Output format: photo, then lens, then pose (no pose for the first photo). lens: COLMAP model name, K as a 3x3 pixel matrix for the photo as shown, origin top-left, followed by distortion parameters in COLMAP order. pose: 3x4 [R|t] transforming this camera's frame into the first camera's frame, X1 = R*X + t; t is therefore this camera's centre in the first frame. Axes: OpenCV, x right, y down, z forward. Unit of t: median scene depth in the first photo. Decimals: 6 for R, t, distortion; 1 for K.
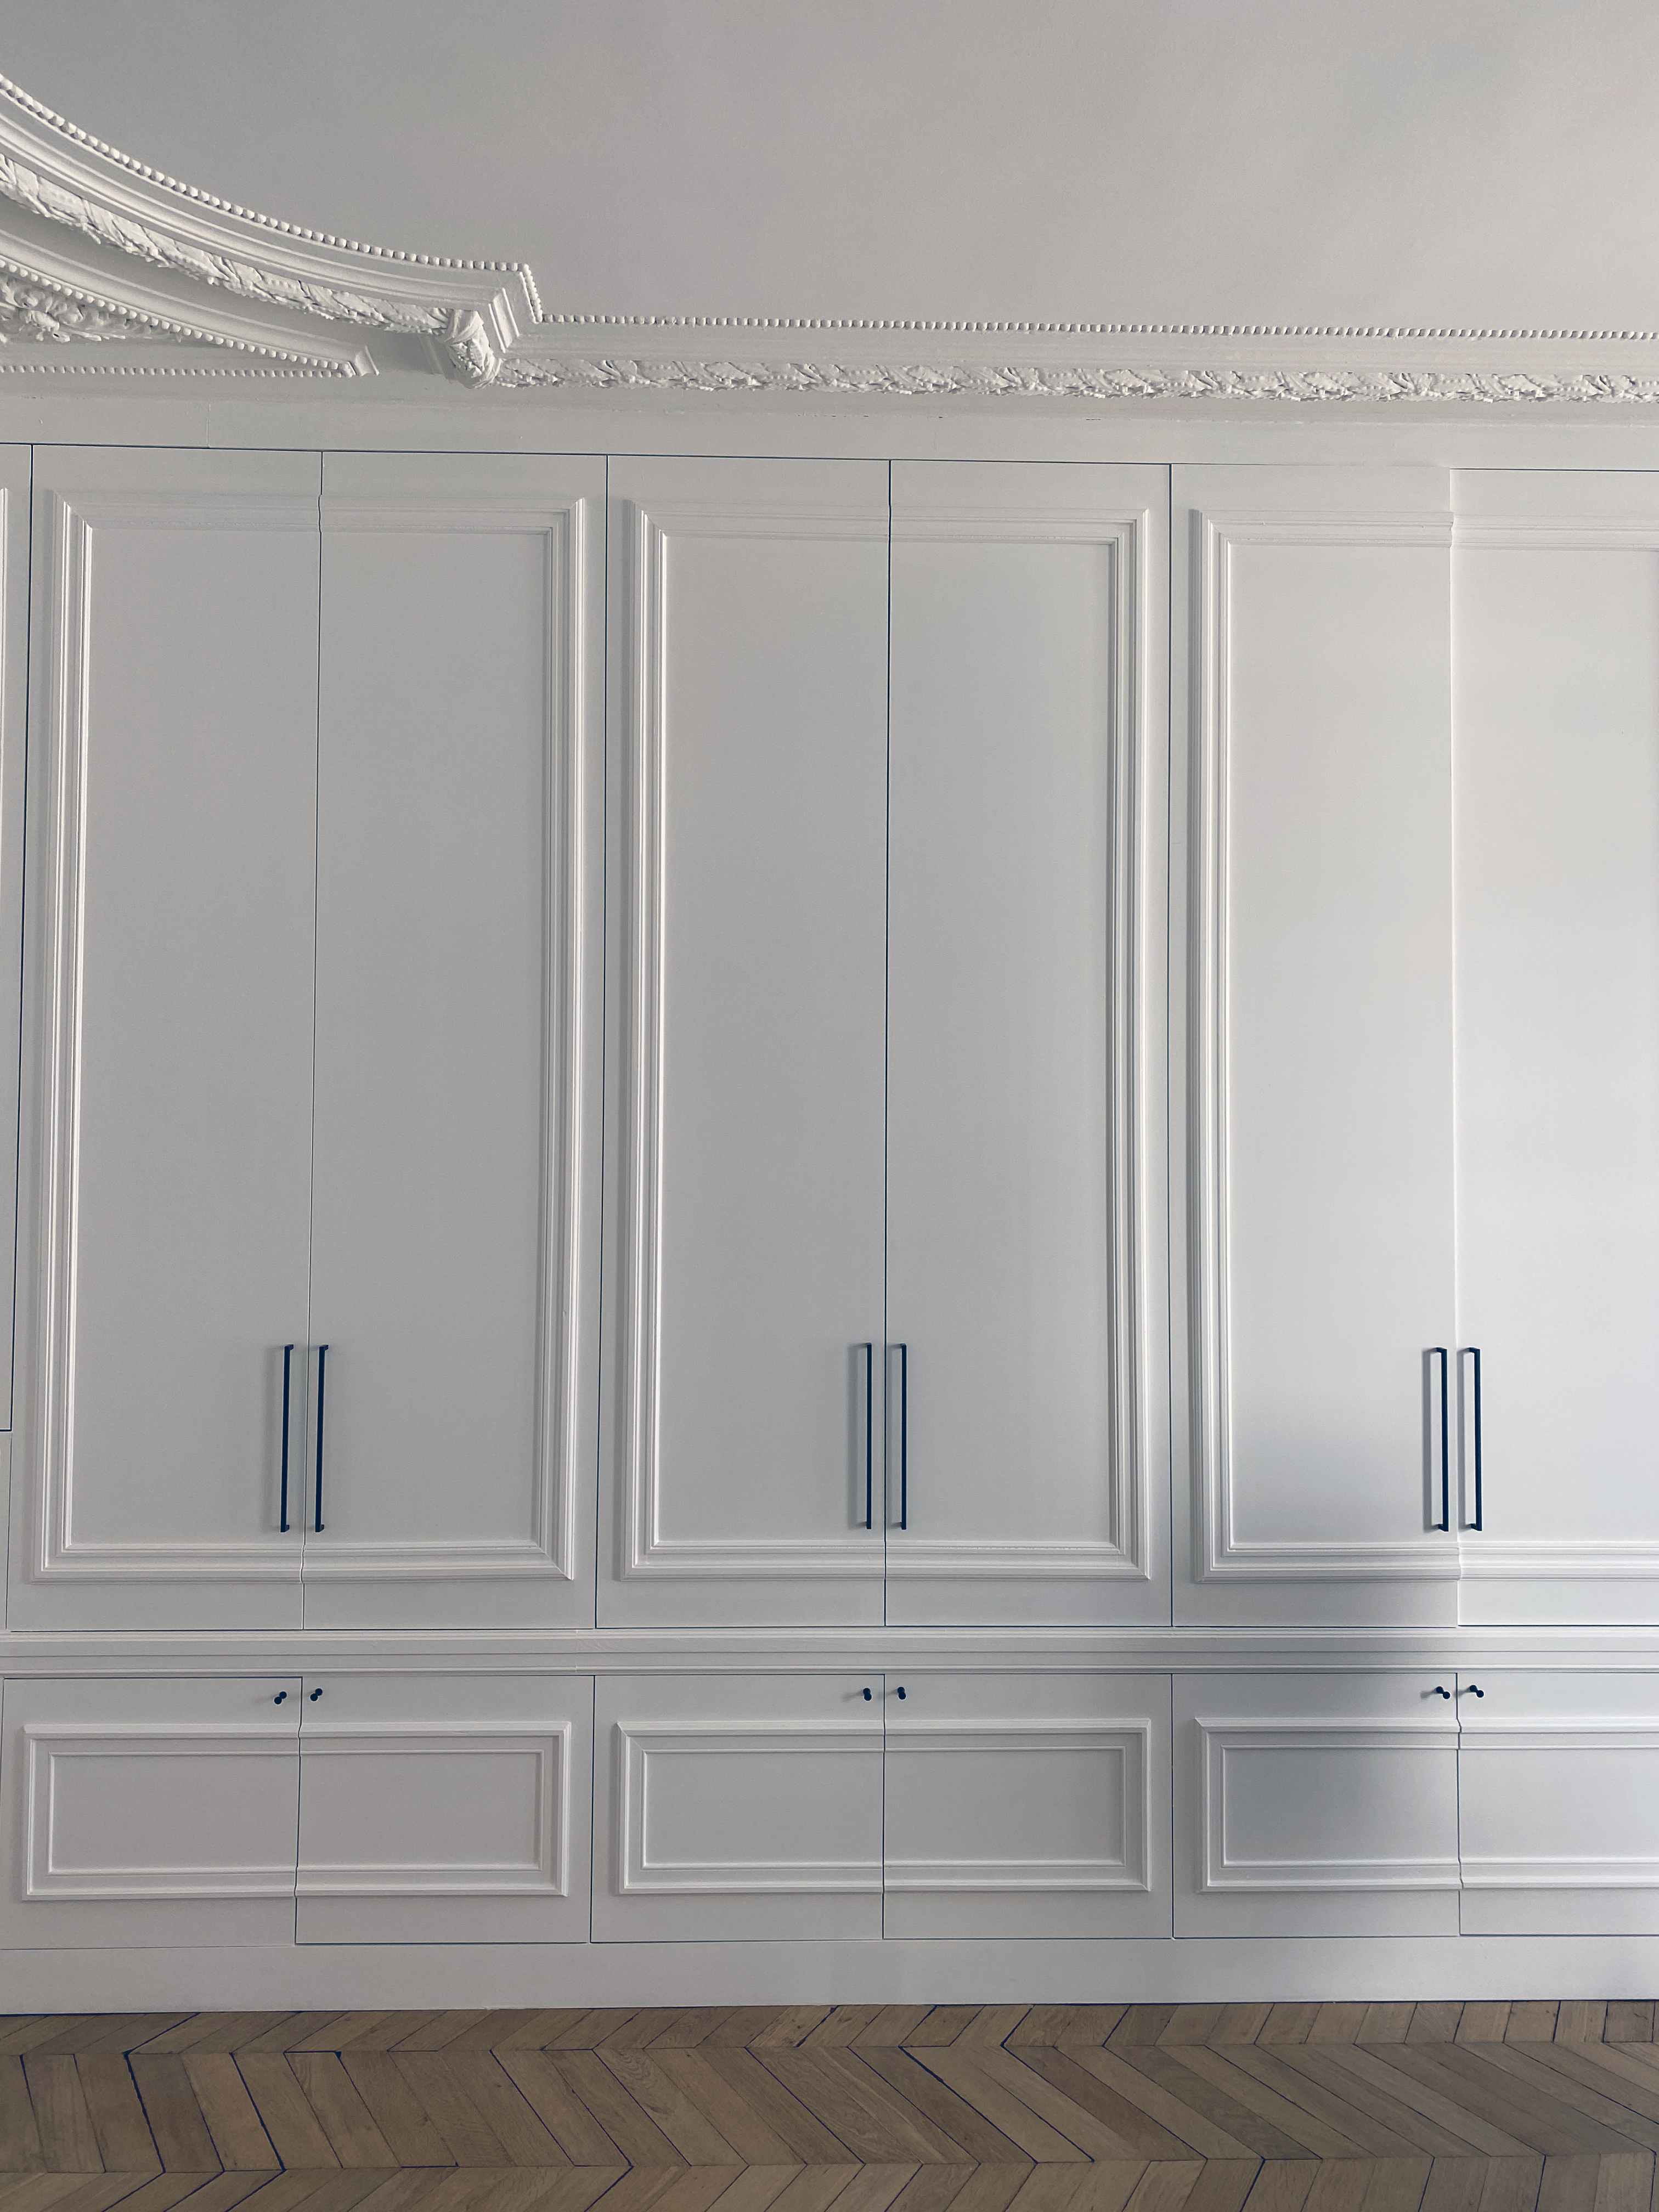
lens RADIAL K [[1680.0, 0, 829.5], [0, 1680.0, 1106.0], [0, 0, 1]] dist [0.017959, -0.012294]
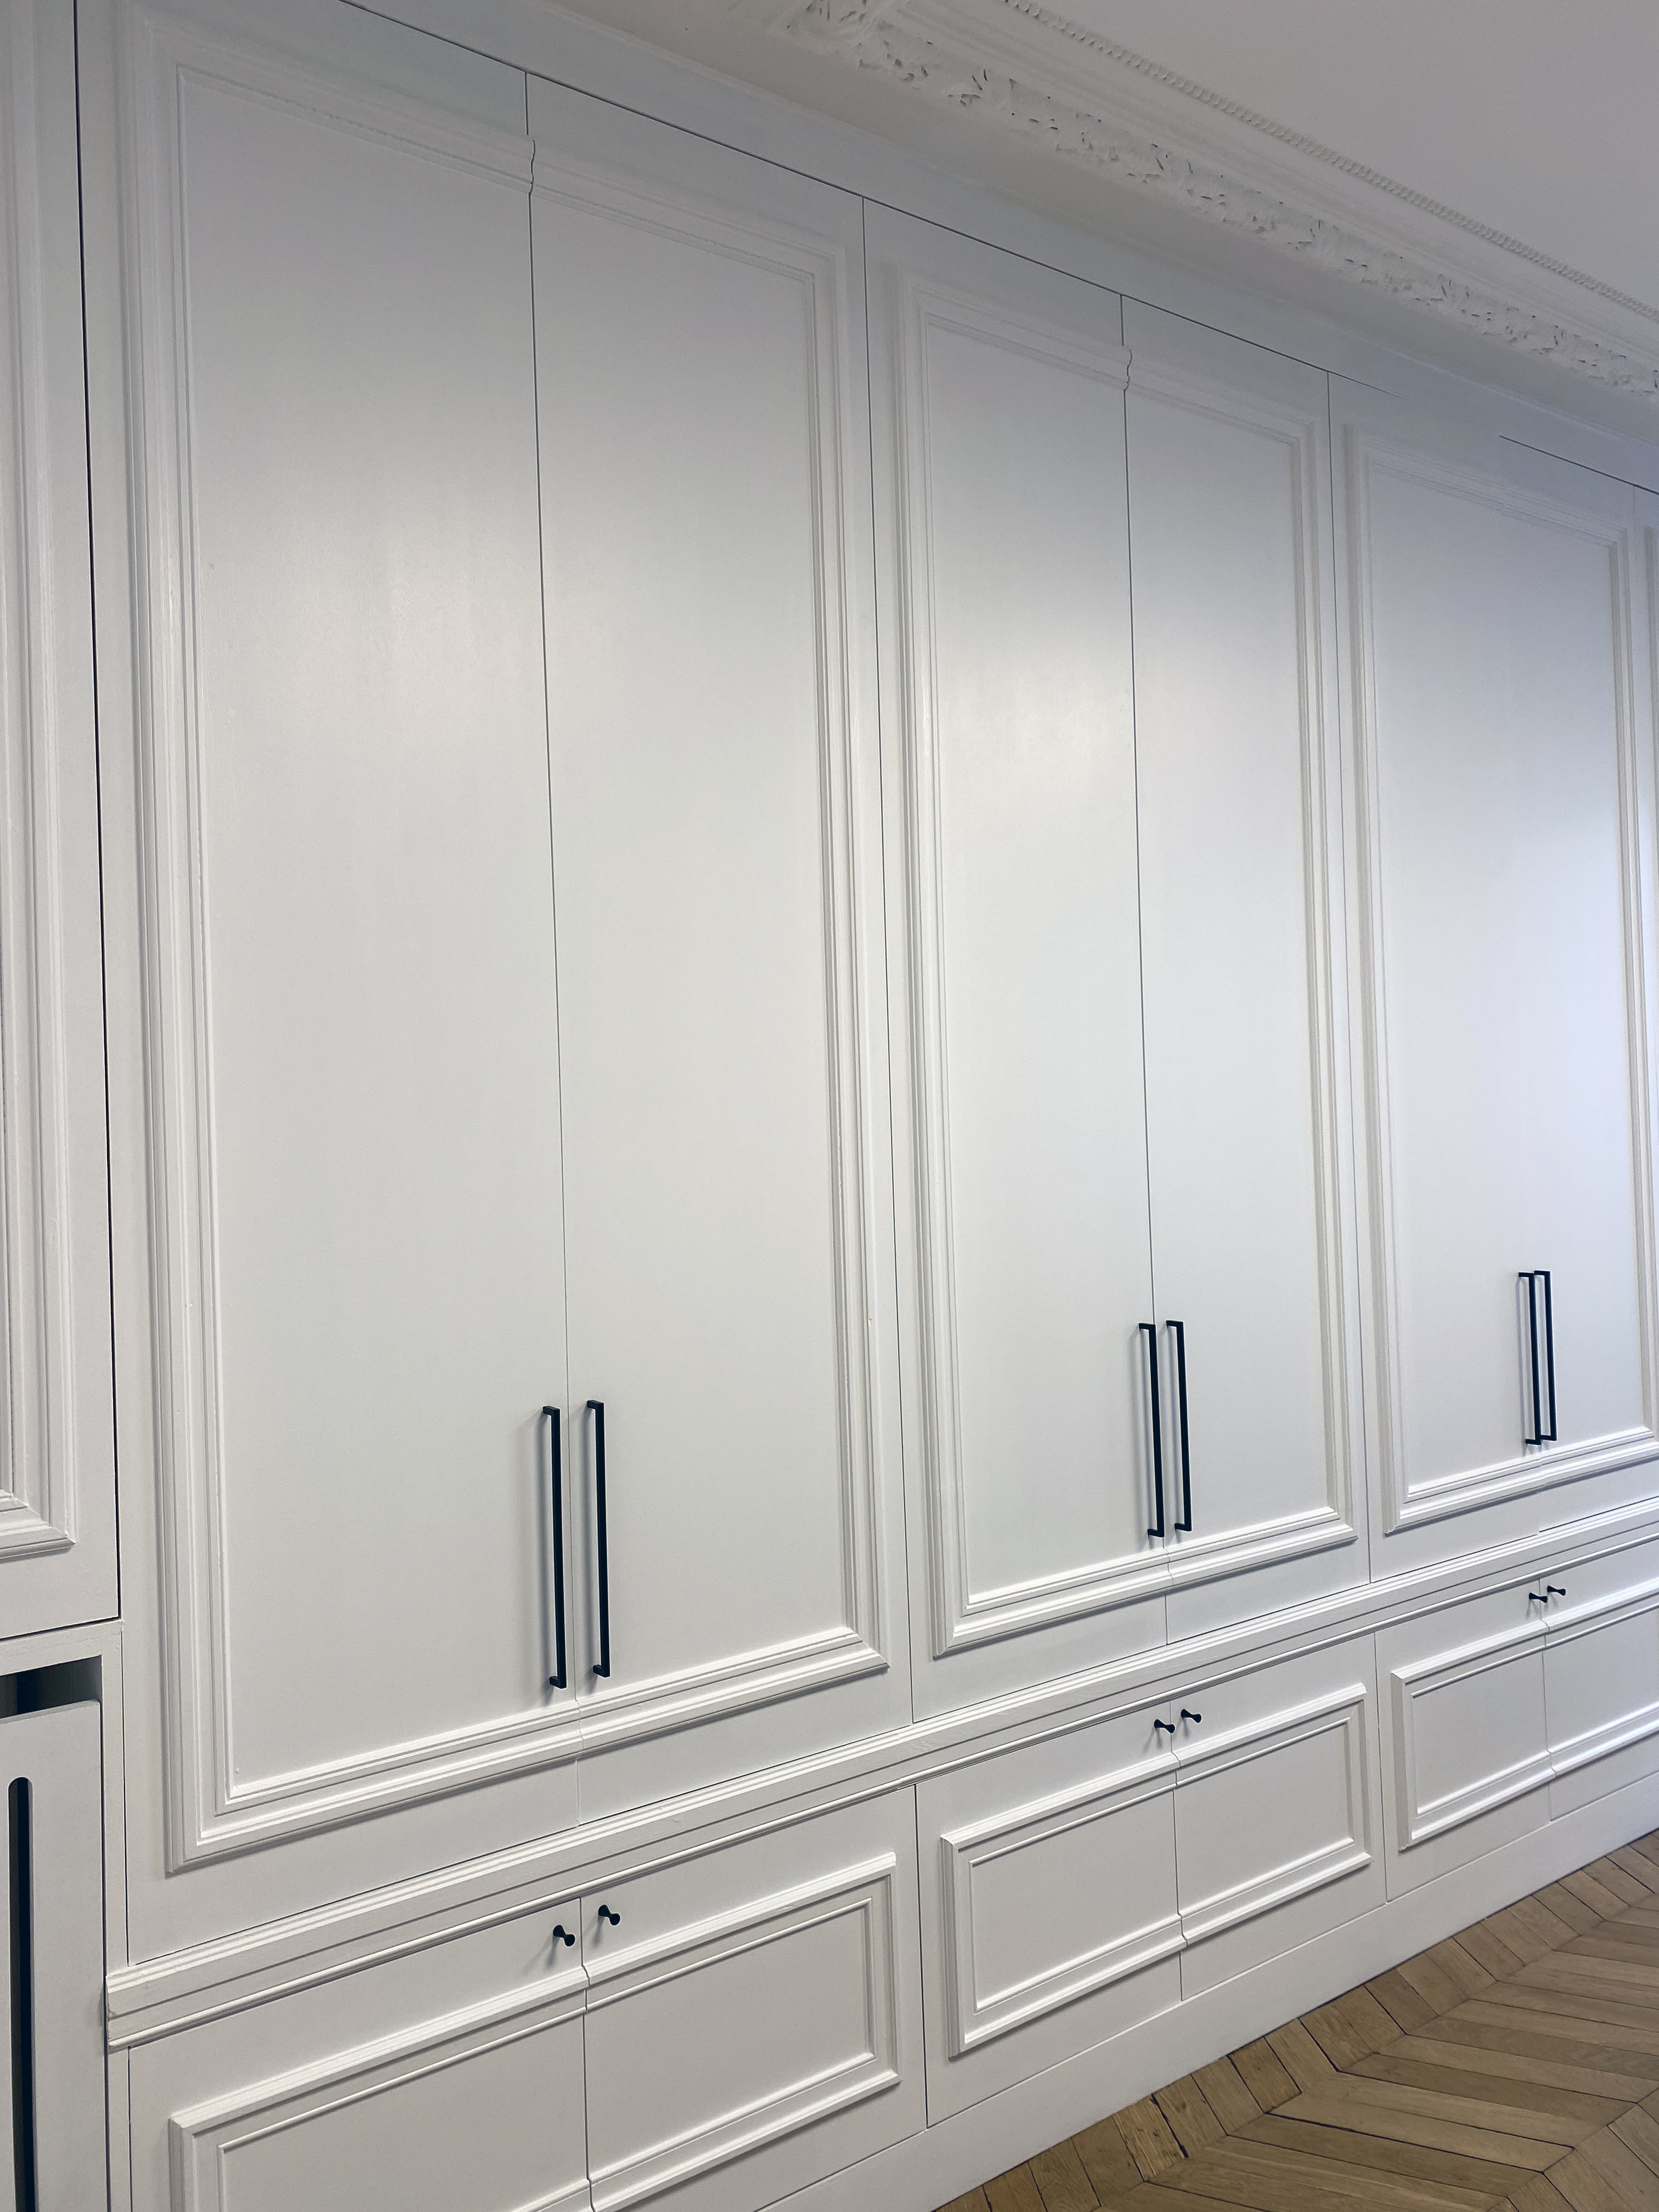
lens RADIAL K [[1680.0, 0, 829.5], [0, 1680.0, 1106.0], [0, 0, 1]] dist [0.017959, -0.012294]
pose [[0.830350, -0.030469, 0.556409, -0.598652], [0.023909, 0.999533, 0.019053, 0.009642], [-0.556729, -0.002517, 0.830690, 0.380312]]
